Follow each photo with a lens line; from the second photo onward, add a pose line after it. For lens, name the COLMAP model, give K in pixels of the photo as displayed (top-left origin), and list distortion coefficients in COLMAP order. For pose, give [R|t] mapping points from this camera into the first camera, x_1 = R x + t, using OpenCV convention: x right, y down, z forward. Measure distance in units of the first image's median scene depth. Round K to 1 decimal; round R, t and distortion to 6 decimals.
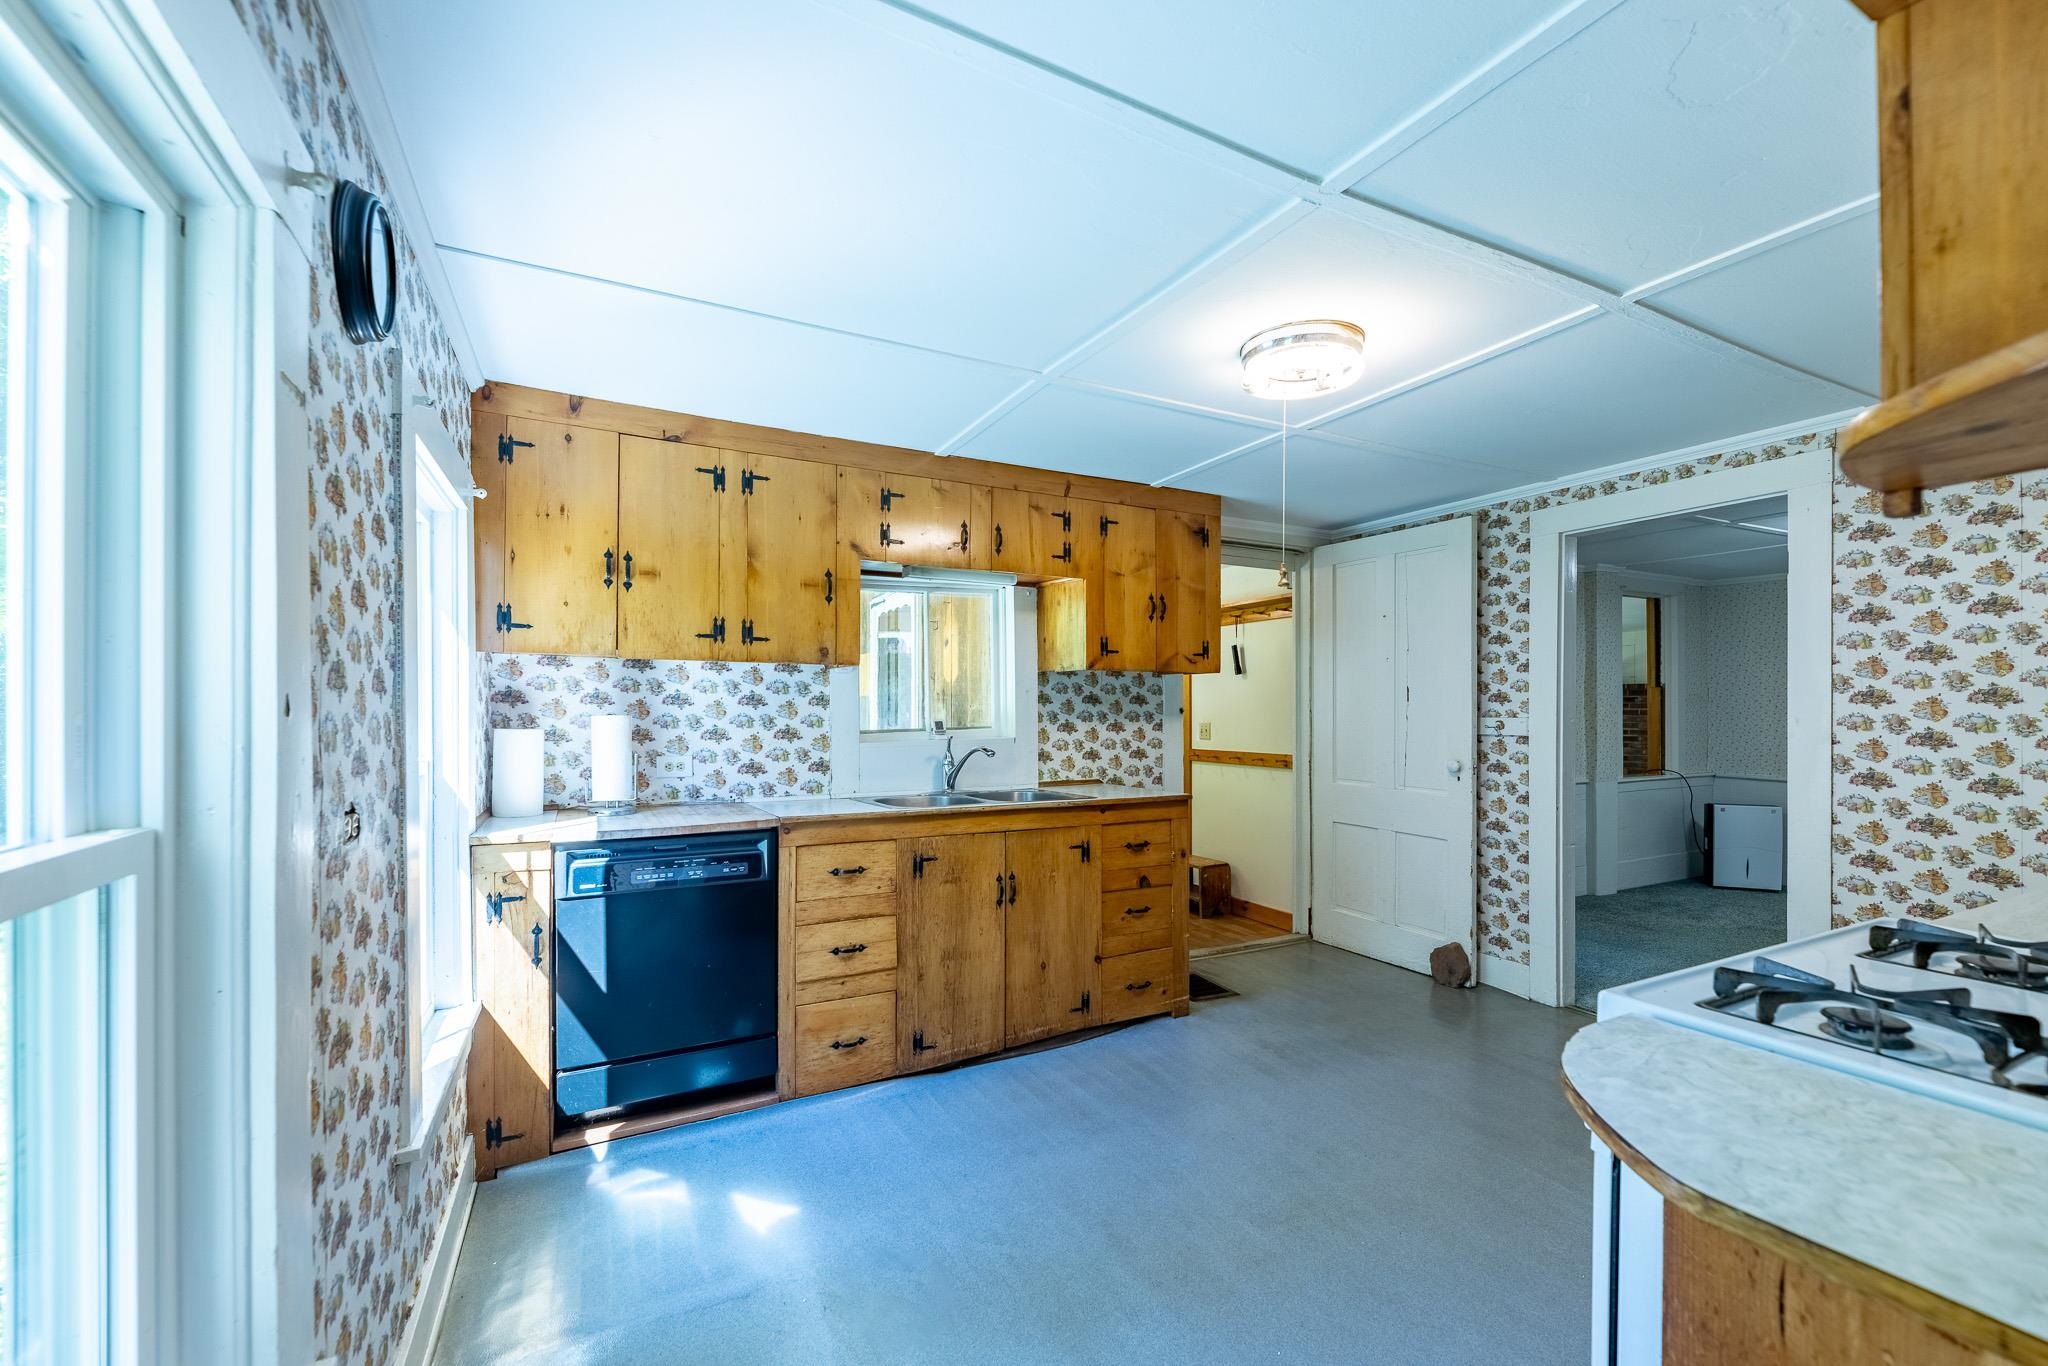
lens RADIAL K [[861.5, 0, 1027.8], [0, 861.5, 703.3], [0, 0, 1]] dist [-0.000644, -0.000023]
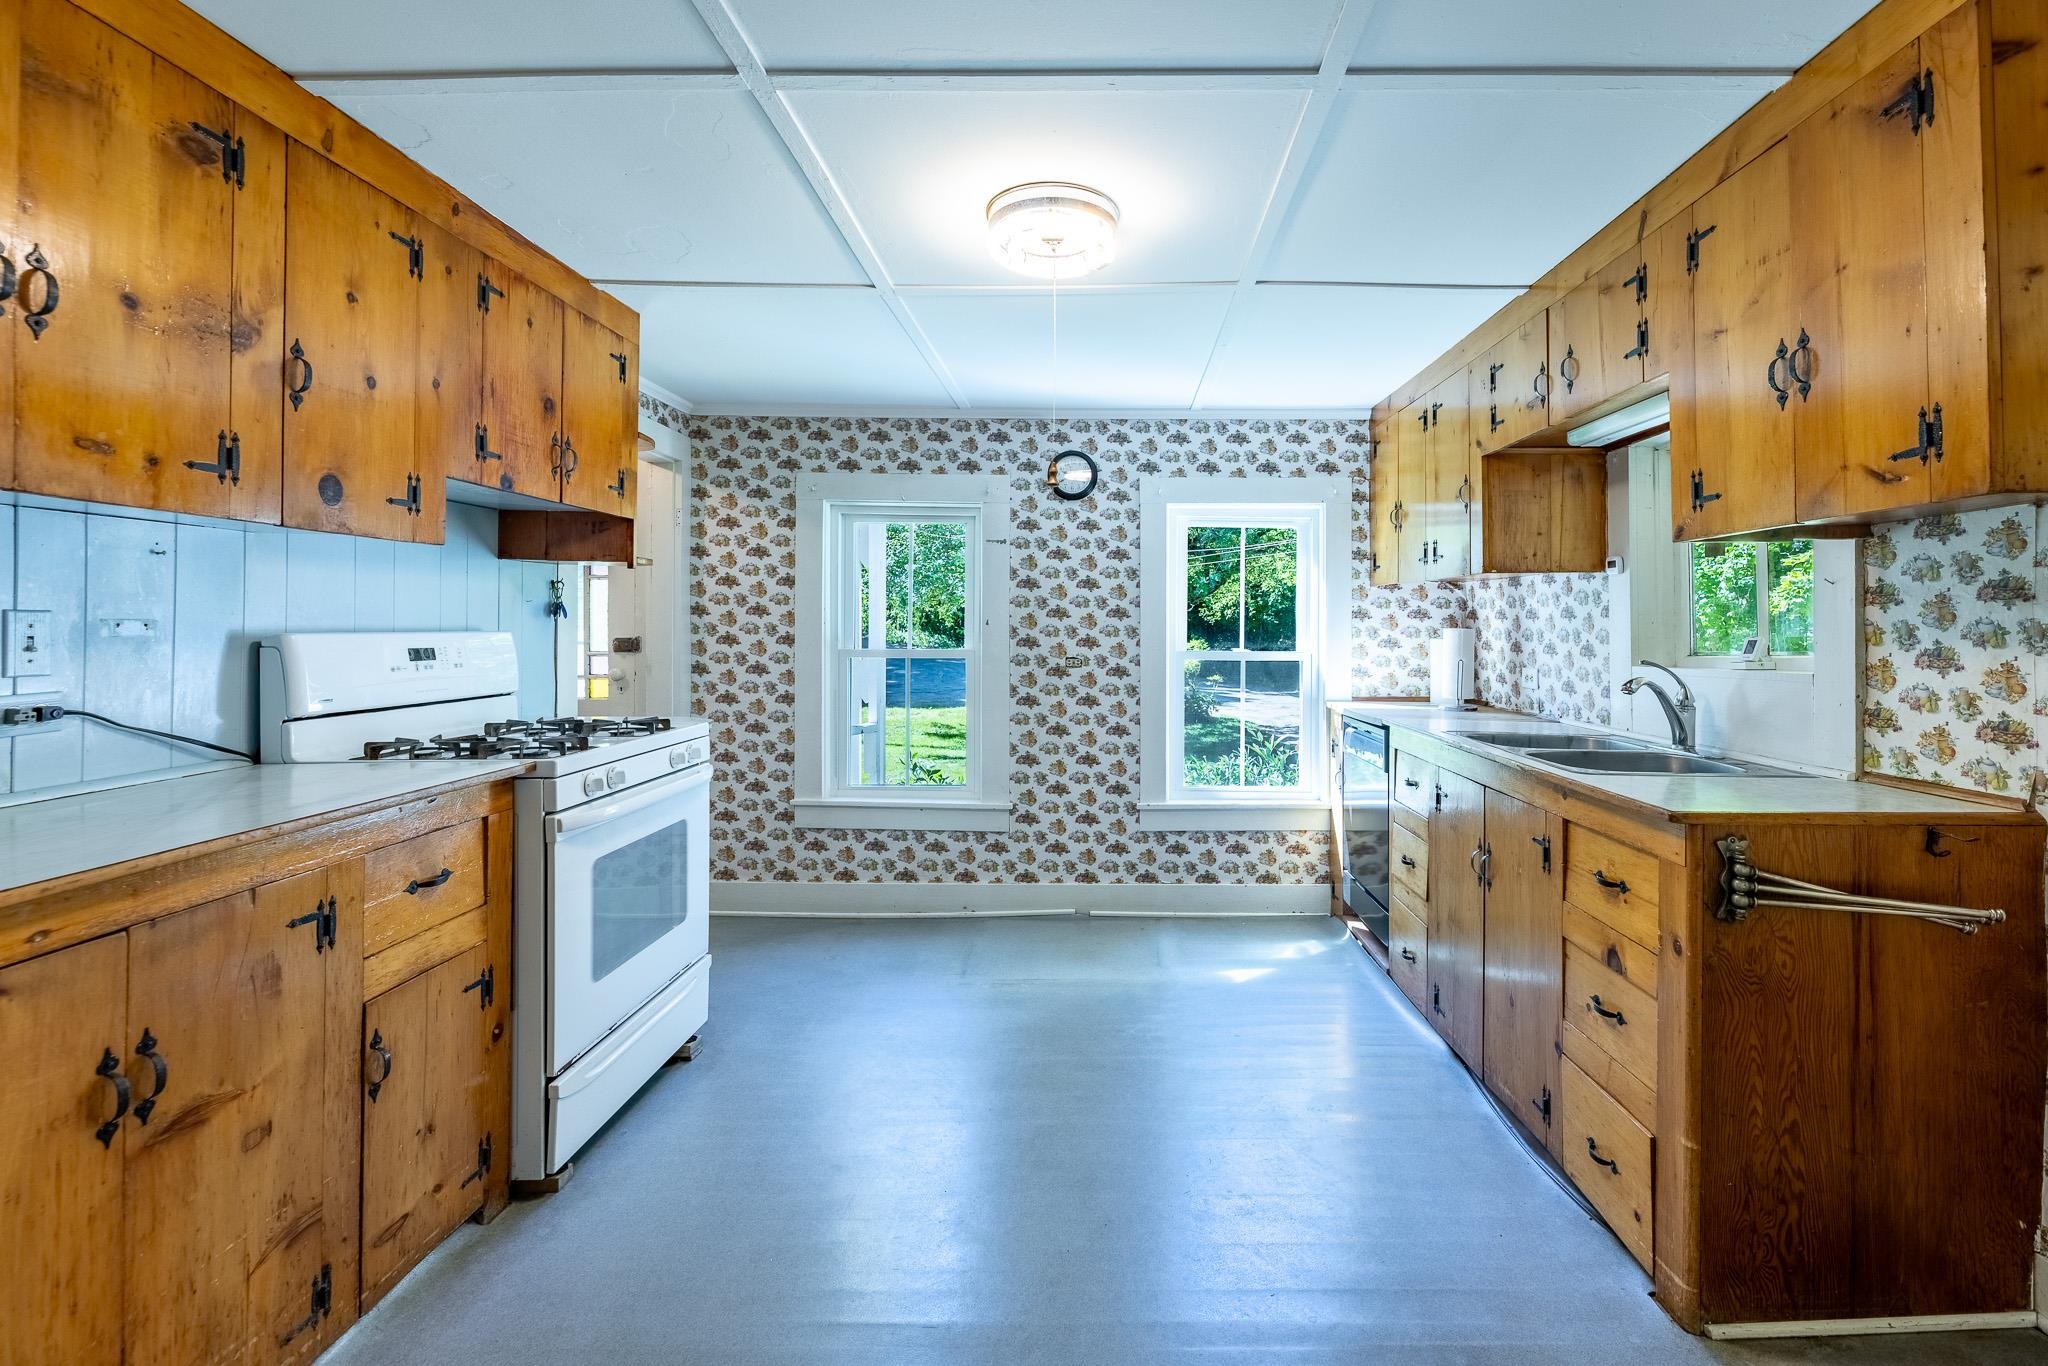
lens RADIAL K [[879.8, 0, 1092.2], [0, 879.8, 614.7], [0, 0, 1]] dist [0.000161, 0.000060]
pose [[-0.466932, -0.015526, -0.884157, 0.715493], [0.006419, 0.999760, -0.020946, 0.014098], [0.884270, -0.015456, -0.466720, 0.947566]]
